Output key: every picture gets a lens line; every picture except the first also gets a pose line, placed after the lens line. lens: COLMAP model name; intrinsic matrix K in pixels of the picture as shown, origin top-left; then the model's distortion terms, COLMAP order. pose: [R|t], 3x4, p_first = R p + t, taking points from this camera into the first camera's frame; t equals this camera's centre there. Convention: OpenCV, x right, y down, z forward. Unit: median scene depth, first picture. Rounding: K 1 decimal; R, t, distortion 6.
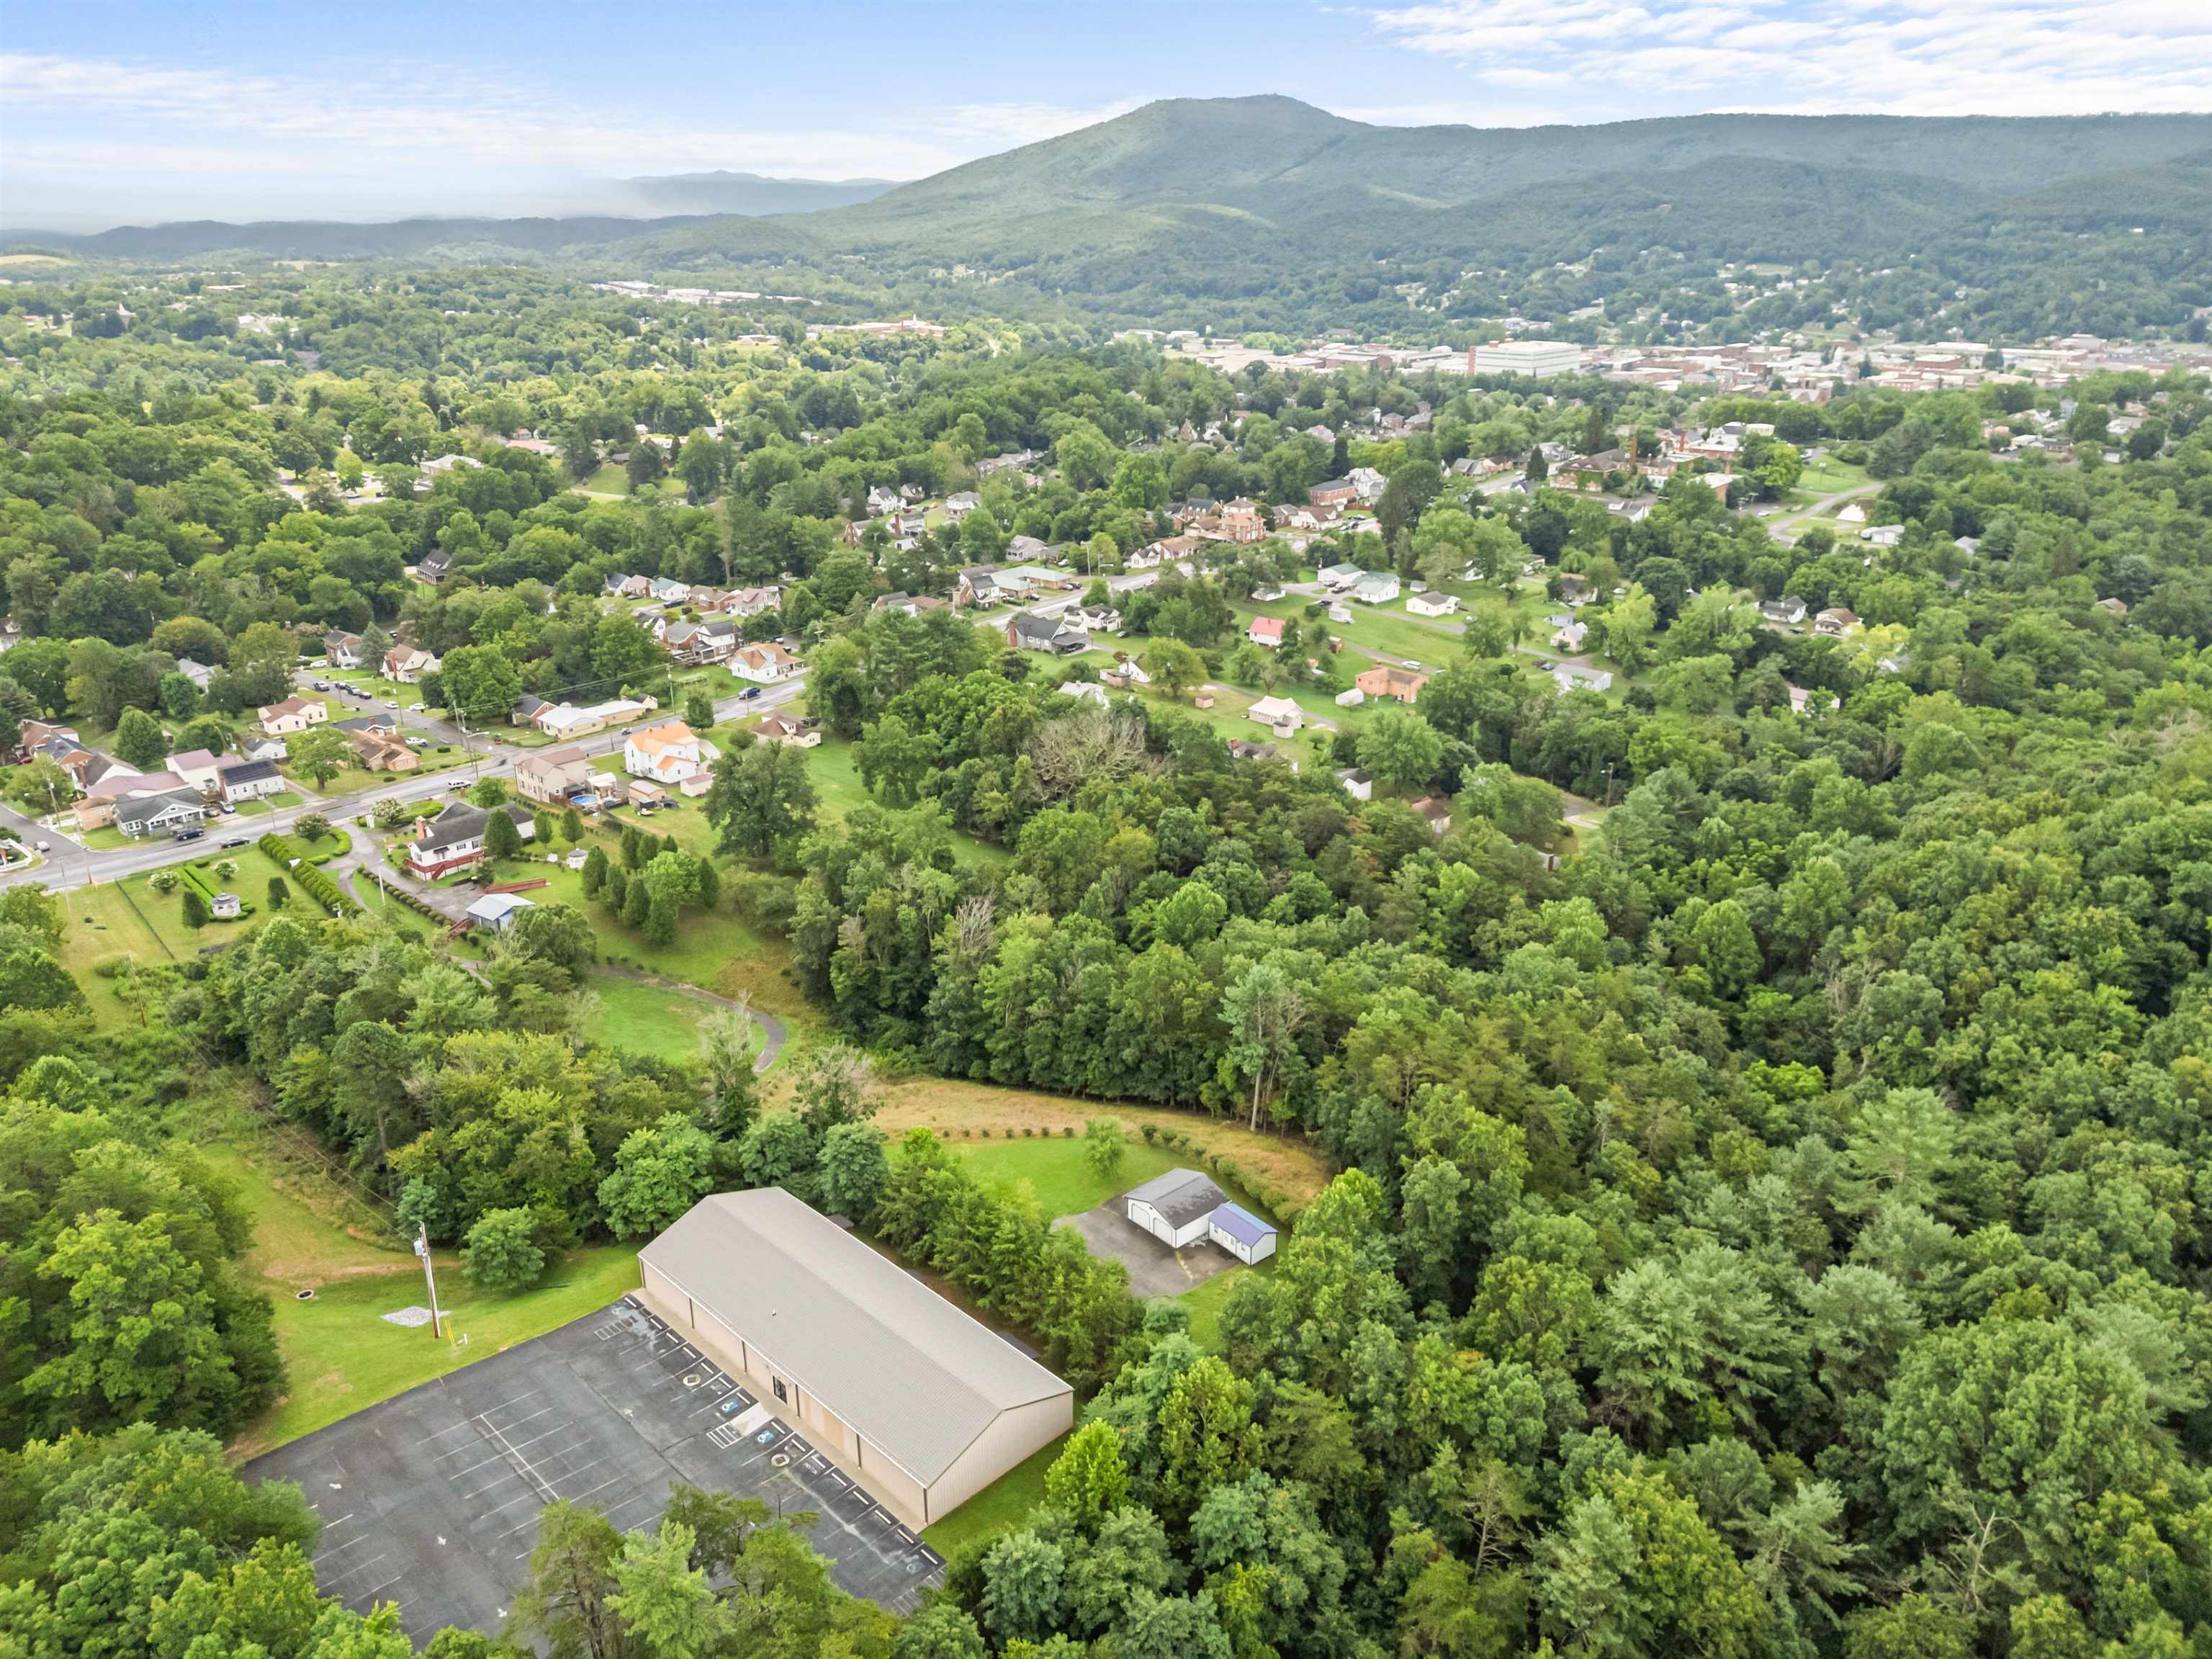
lens RADIAL K [[1616.6, 0, 1110.0], [0, 1616.6, 833.3], [0, 0, 1]] dist [0.069177, -0.070317]
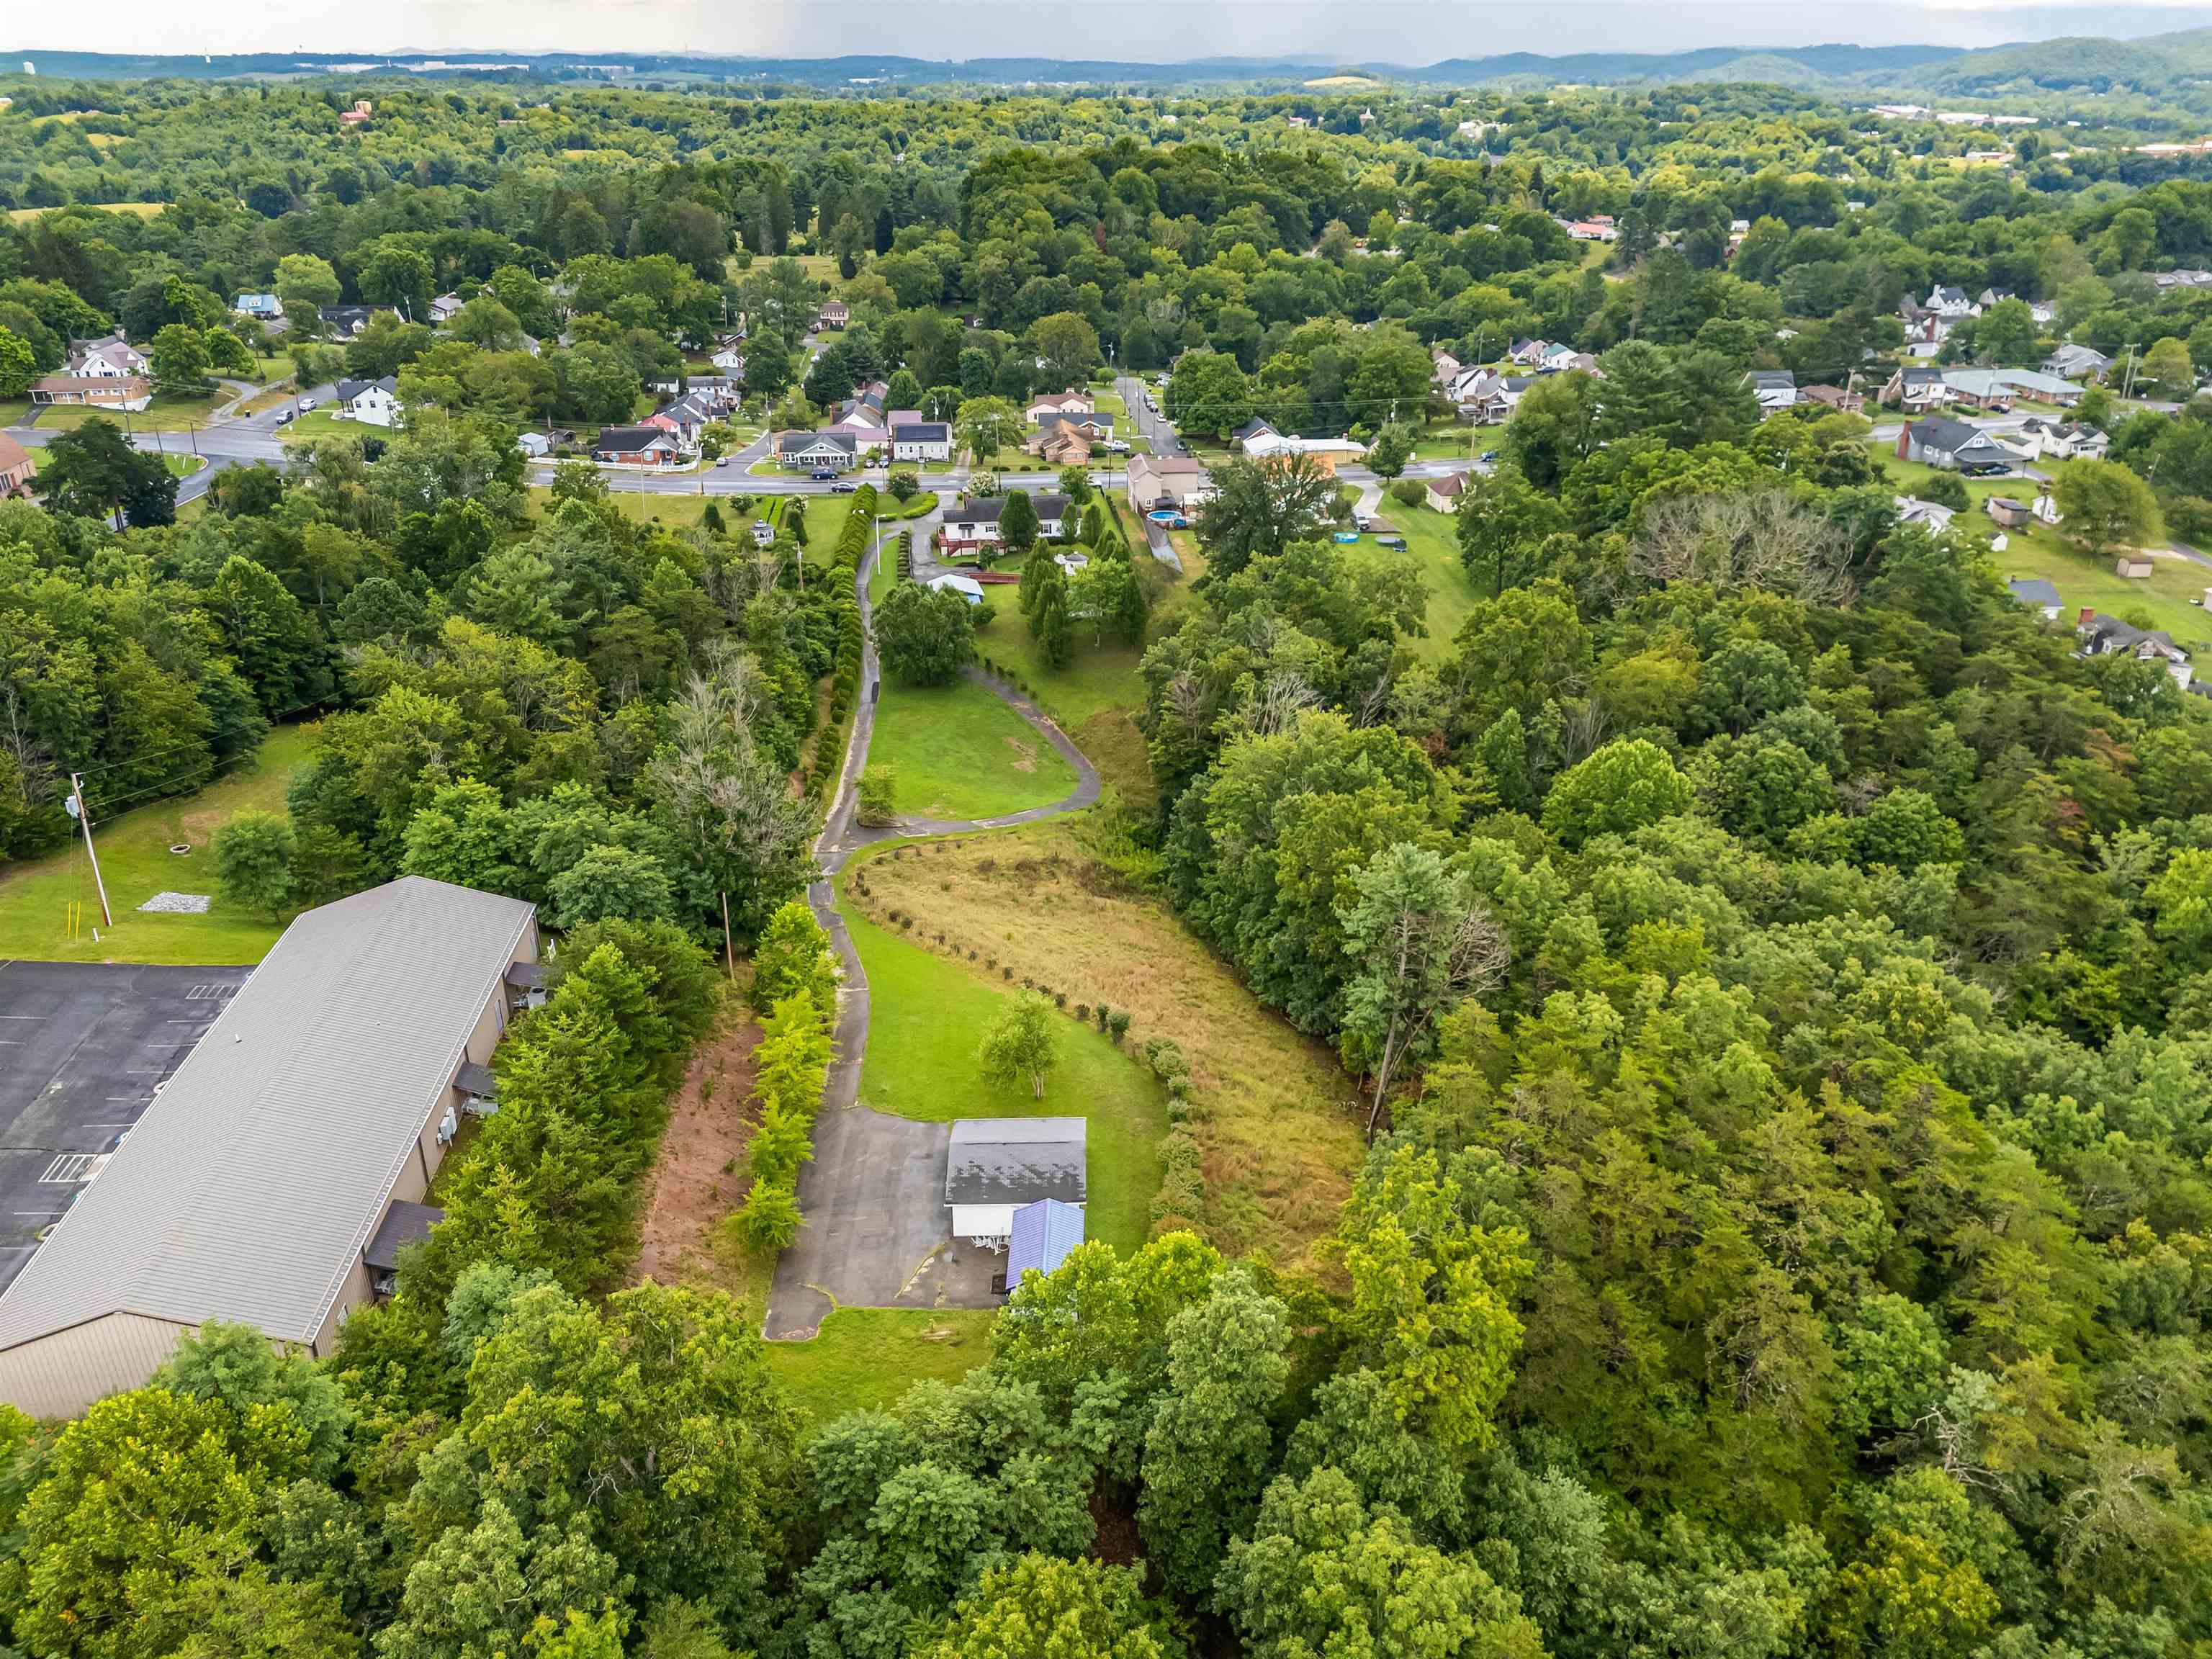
lens RADIAL K [[1616.6, 0, 1110.0], [0, 1616.6, 833.3], [0, 0, 1]] dist [0.069177, -0.070317]
pose [[0.756708, 0.283396, -0.589134, 0.175881], [-0.234488, 0.958852, 0.160059, 0.008802], [0.610252, 0.017028, 0.792024, 0.276416]]
